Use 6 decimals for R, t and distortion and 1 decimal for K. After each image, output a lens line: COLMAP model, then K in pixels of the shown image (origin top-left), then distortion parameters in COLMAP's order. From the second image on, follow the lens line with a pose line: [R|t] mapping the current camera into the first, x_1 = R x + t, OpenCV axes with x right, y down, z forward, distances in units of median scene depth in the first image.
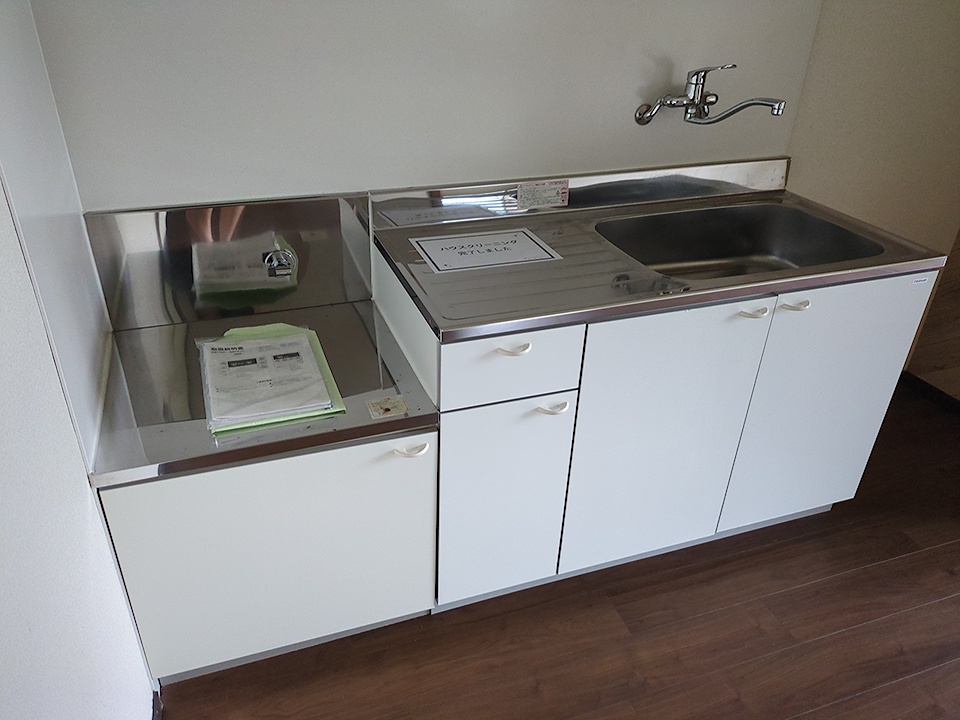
lens RADIAL K [[716.0, 0, 479.3], [0, 716.0, 354.5], [0, 0, 1]] dist [0.031462, -0.031821]
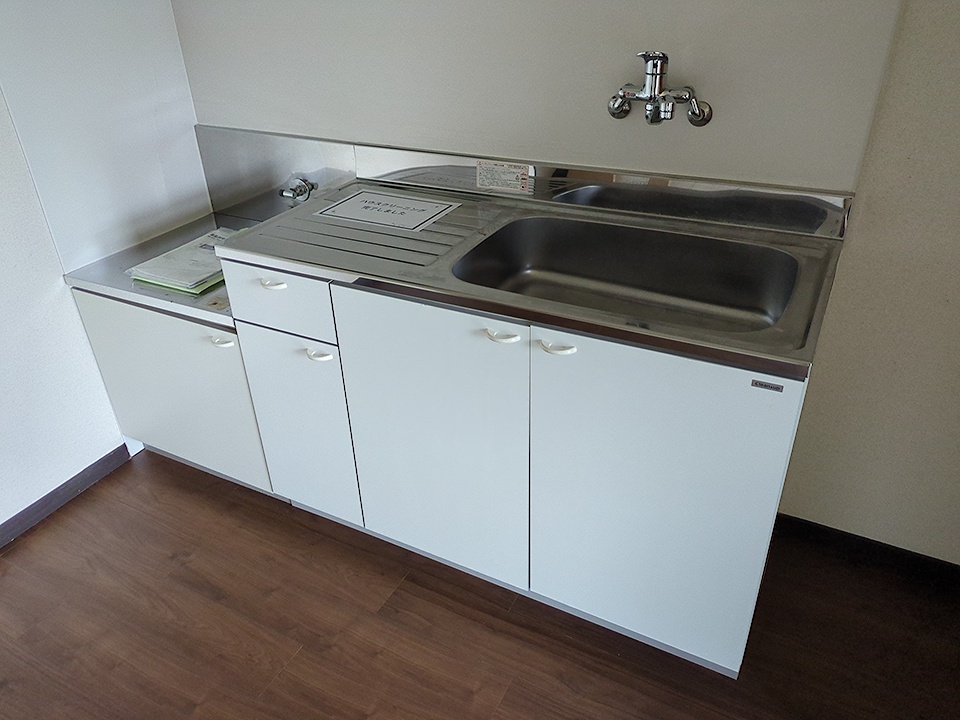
lens RADIAL K [[716.0, 0, 482.6], [0, 716.0, 364.6], [0, 0, 1]] dist [0.031462, -0.031821]
pose [[0.673691, 0.339710, -0.656306, 0.812123], [-0.324948, 0.933795, 0.149785, -0.126086], [0.663739, 0.112357, 0.739477, 0.305441]]
